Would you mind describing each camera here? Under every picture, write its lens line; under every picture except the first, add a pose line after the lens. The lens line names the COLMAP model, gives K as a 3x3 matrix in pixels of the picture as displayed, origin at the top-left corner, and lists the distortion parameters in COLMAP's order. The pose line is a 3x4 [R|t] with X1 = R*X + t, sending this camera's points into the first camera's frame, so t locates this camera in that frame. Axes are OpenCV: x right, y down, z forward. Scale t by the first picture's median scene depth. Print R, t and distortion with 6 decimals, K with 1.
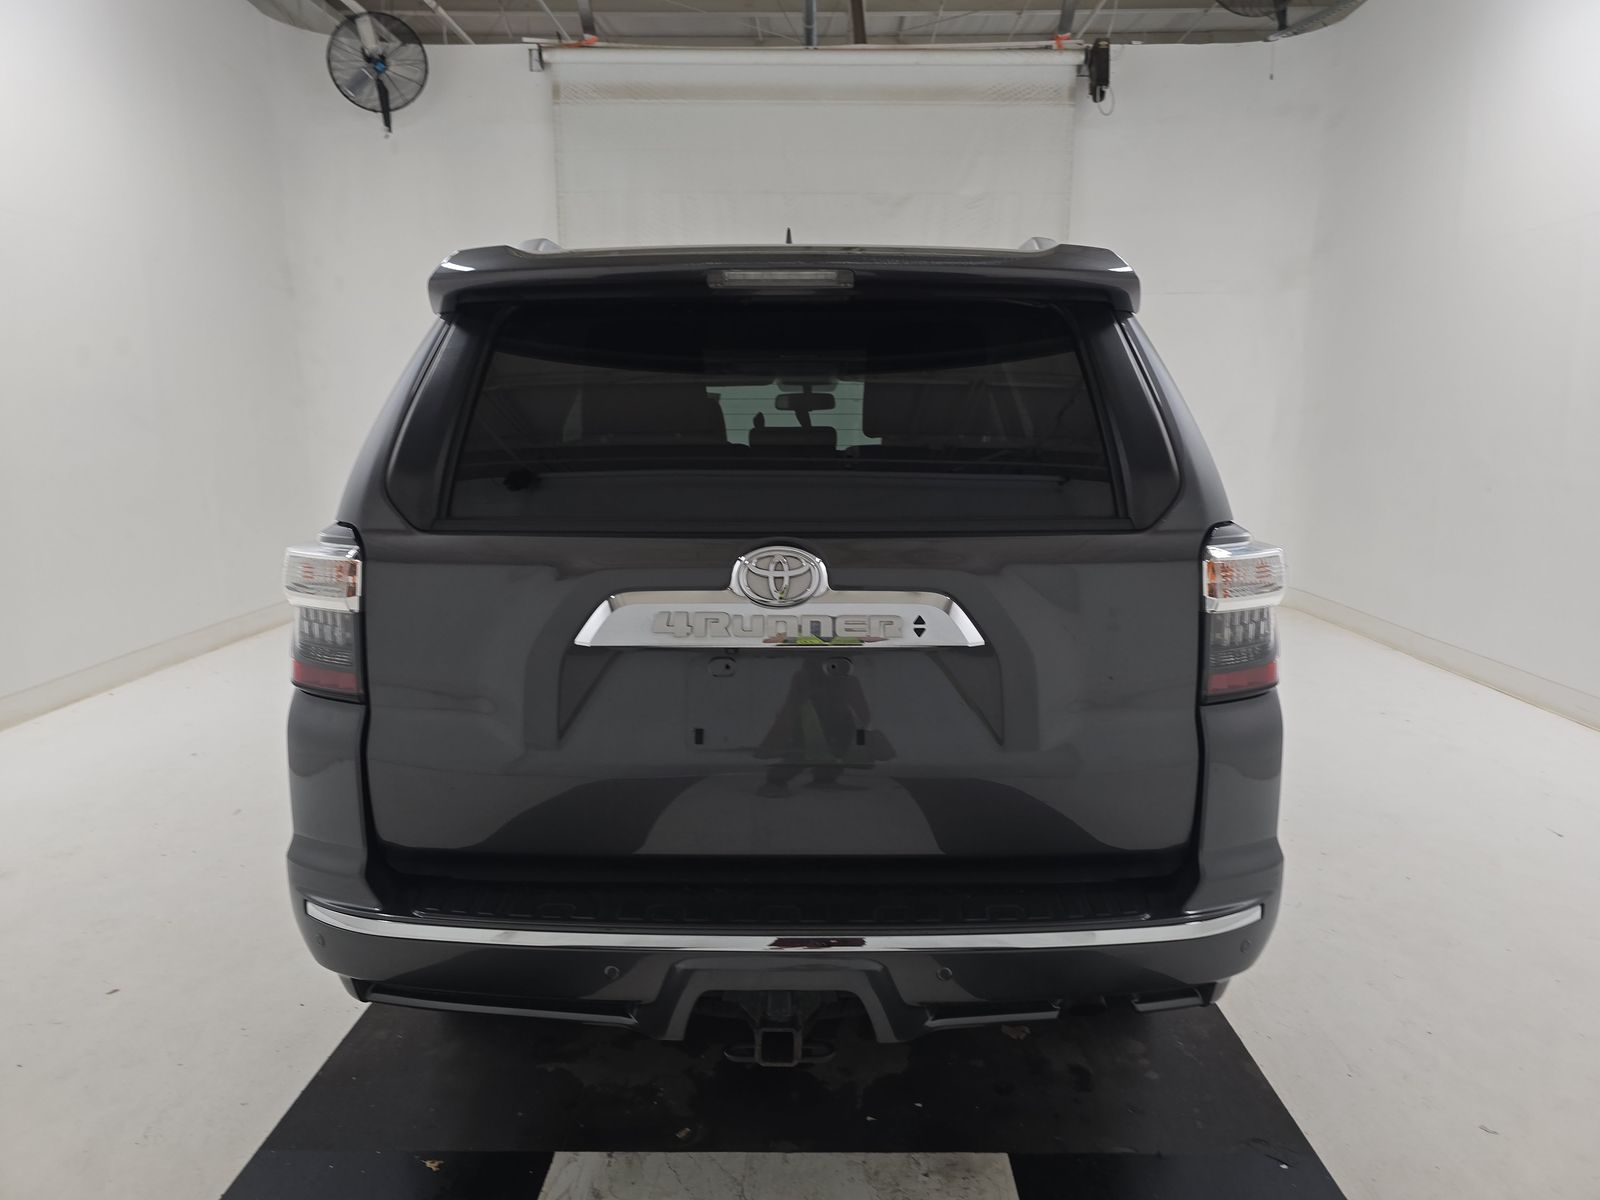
lens RADIAL K [[1087.3, 0, 800.0], [0, 1087.3, 600.0], [0, 0, 1]] dist [0.035176, -0.000140]
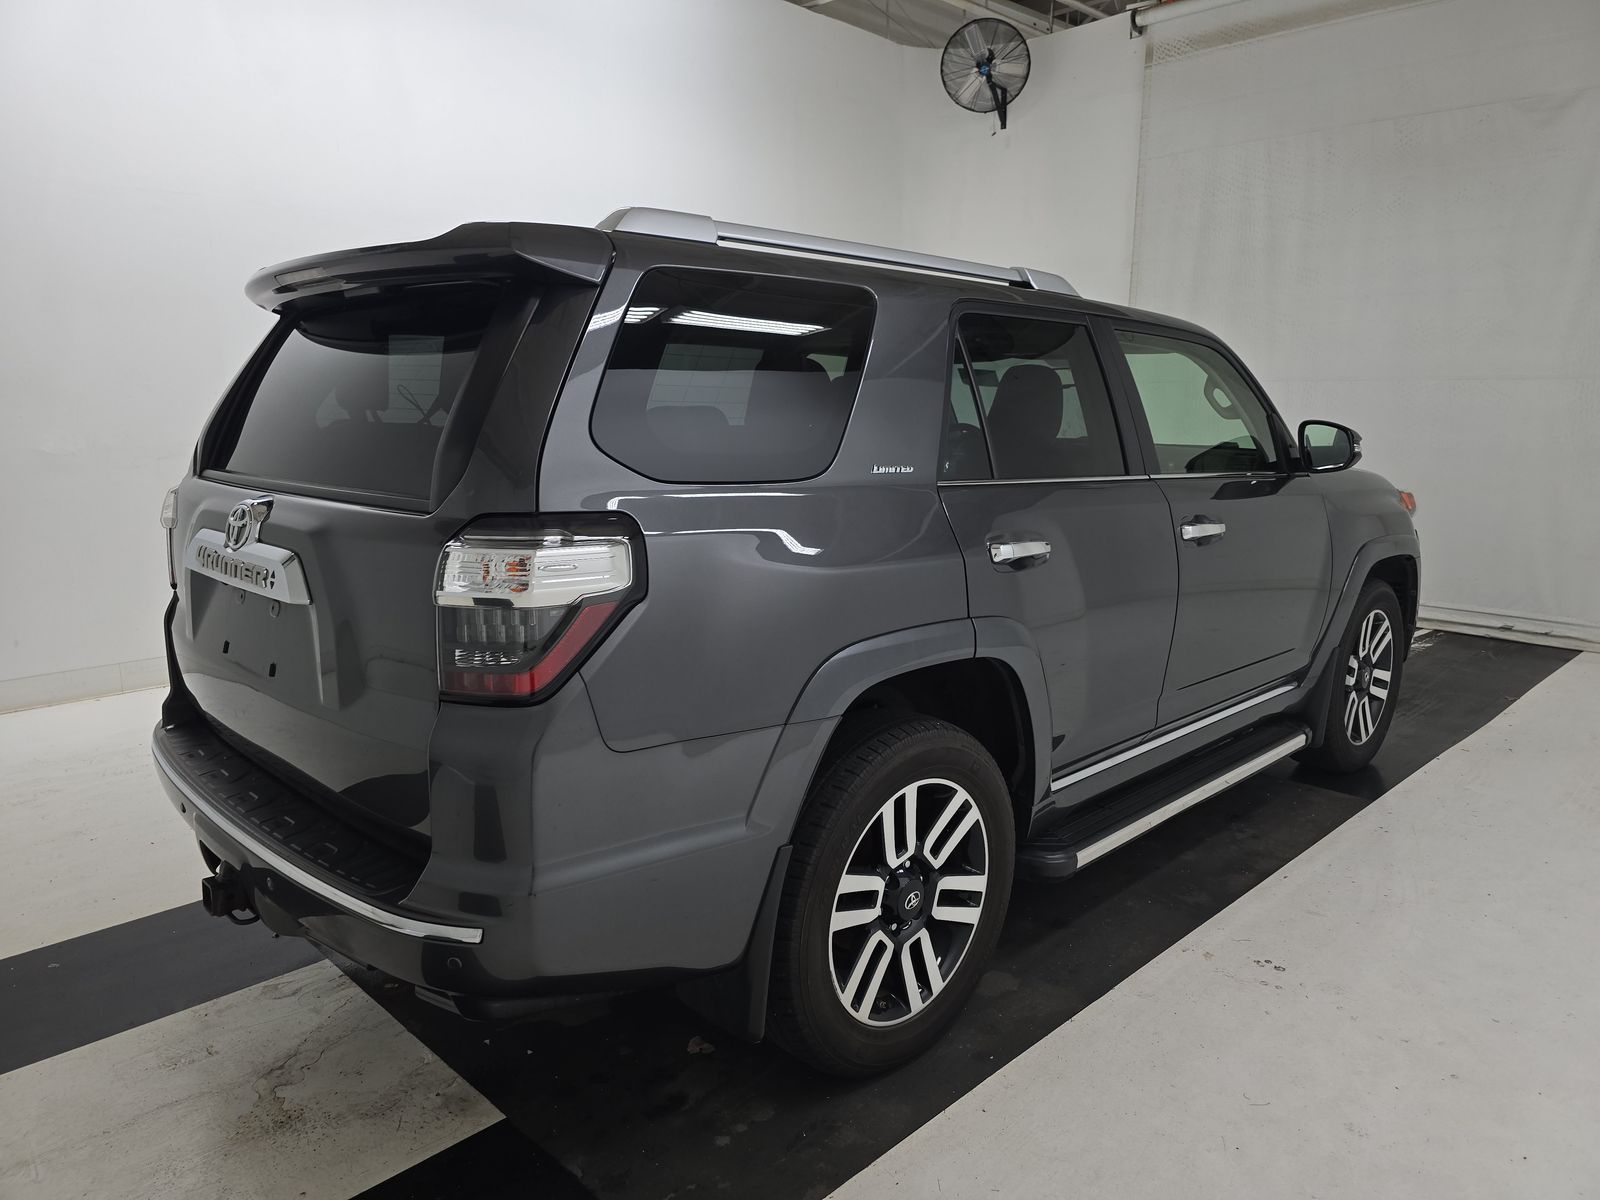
lens RADIAL K [[1087.3, 0, 800.0], [0, 1087.3, 600.0], [0, 0, 1]] dist [0.035176, -0.000140]
pose [[0.714319, 0.129110, -0.687808, 0.285119], [-0.116852, 0.991041, 0.064674, -0.020846], [0.689996, 0.034174, 0.723006, 0.118403]]
